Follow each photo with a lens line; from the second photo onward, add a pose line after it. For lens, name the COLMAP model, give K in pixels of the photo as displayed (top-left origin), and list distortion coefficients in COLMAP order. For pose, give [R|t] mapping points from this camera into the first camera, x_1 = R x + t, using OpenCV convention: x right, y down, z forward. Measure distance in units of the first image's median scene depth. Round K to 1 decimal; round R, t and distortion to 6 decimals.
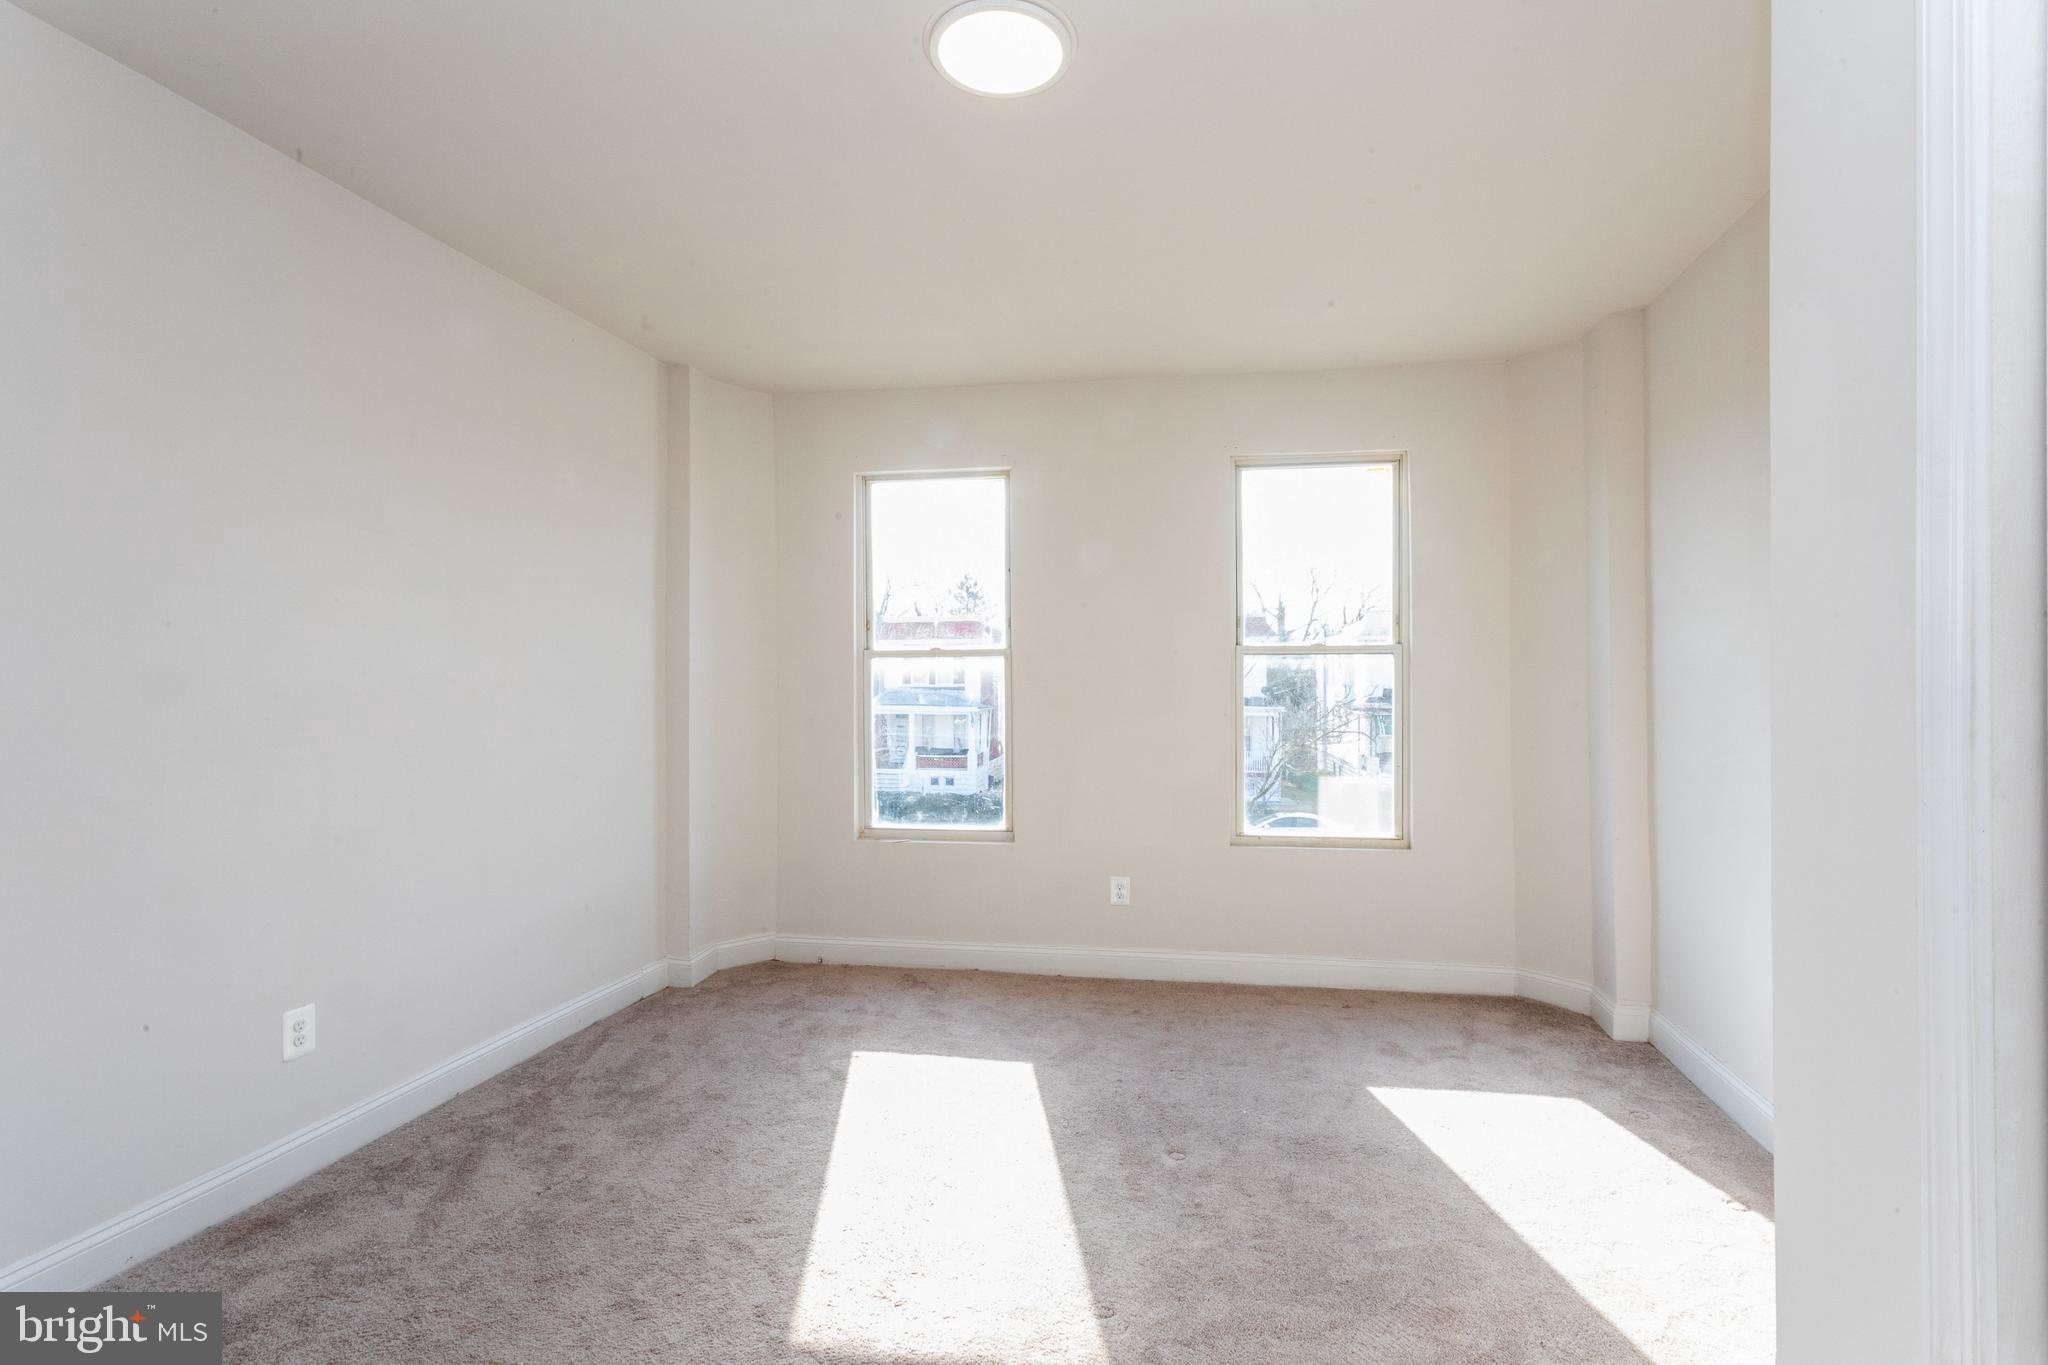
lens RADIAL K [[988.4, 0, 1024.0], [0, 988.4, 682.5], [0, 0, 1]] dist [0.002000, 0.000448]
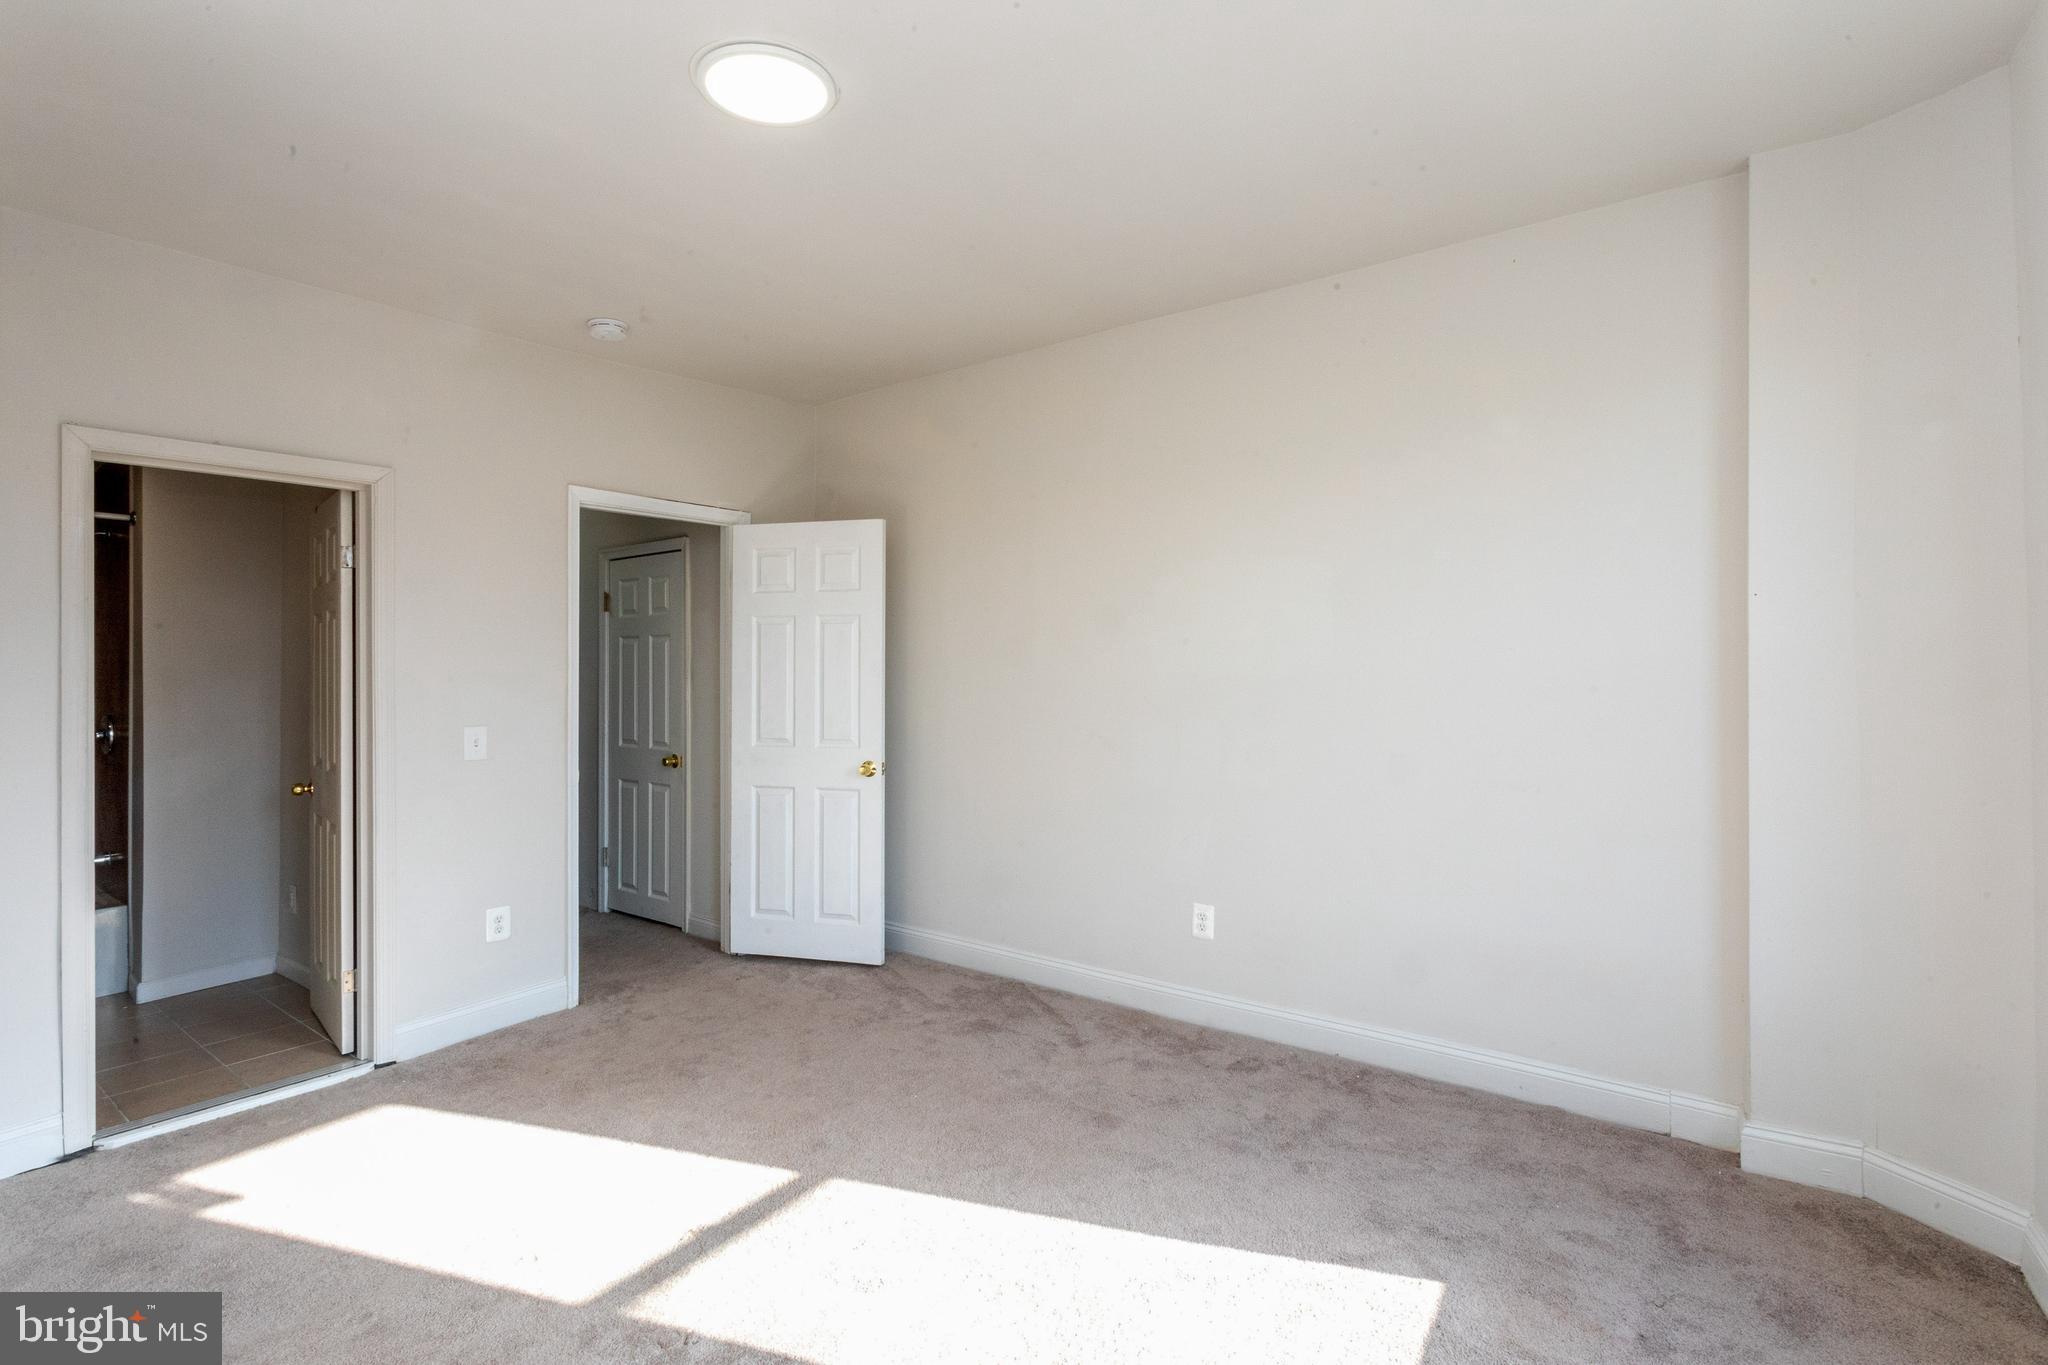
lens RADIAL K [[965.4, 0, 1017.5], [0, 965.4, 672.2], [0, 0, 1]] dist [0.002804, 0.000182]
pose [[-0.417464, 0.009682, -0.908642, 0.432696], [0.004896, 0.999953, 0.008406, -0.012435], [0.908680, -0.000939, -0.417492, 0.908853]]
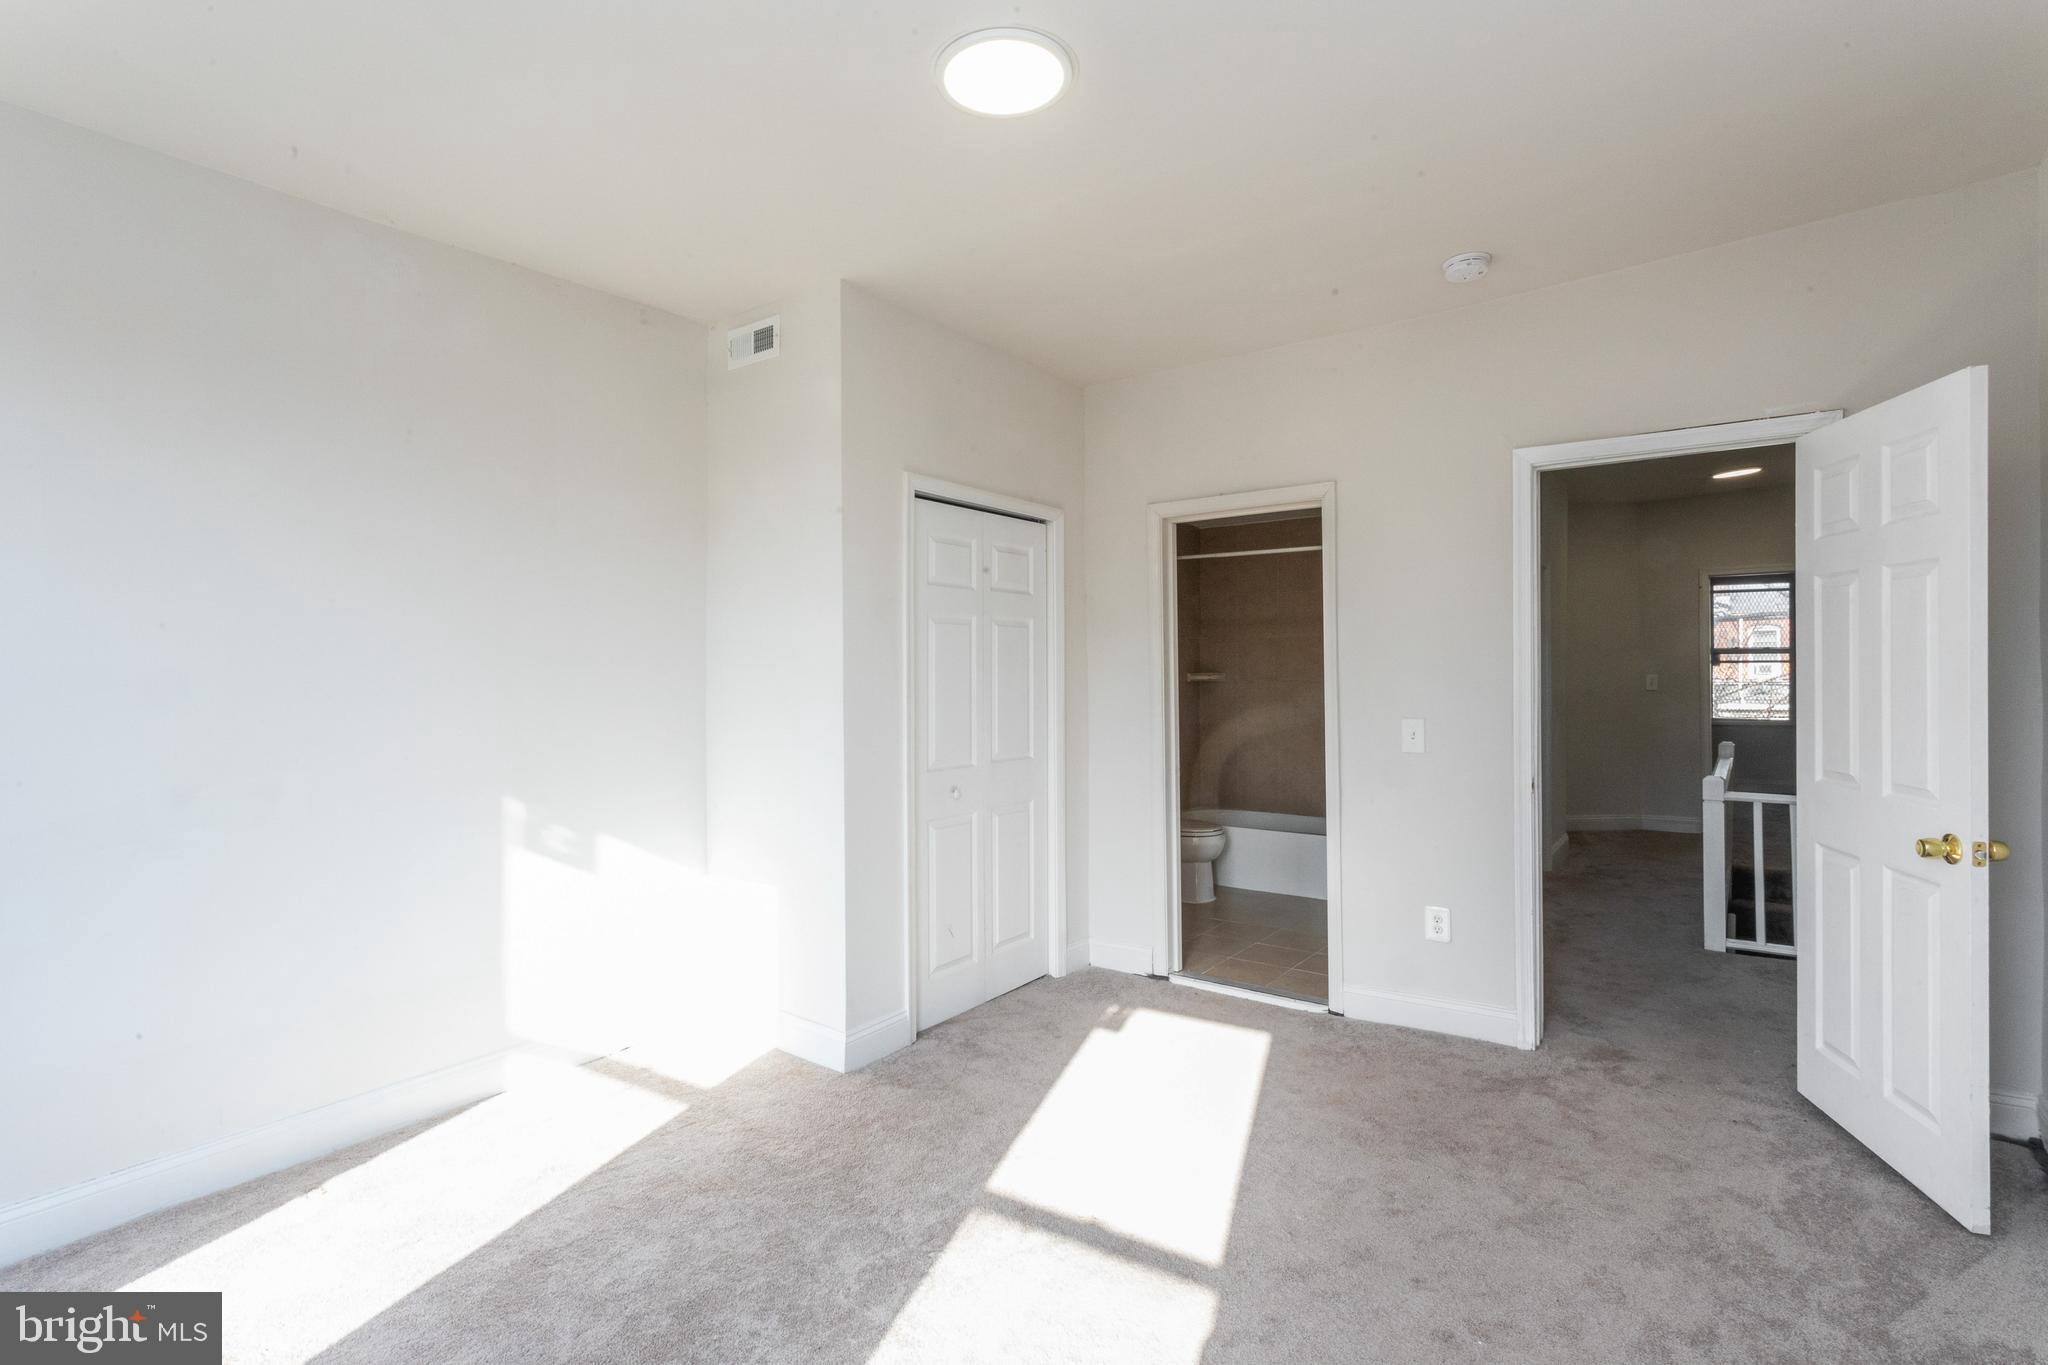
lens RADIAL K [[965.4, 0, 1017.5], [0, 965.4, 672.2], [0, 0, 1]] dist [0.002804, 0.000182]
pose [[-0.919737, 0.010357, 0.392399, -0.240615], [0.015563, 0.999828, 0.010089, -0.015189], [-0.392227, 0.015386, -0.919740, 1.056096]]
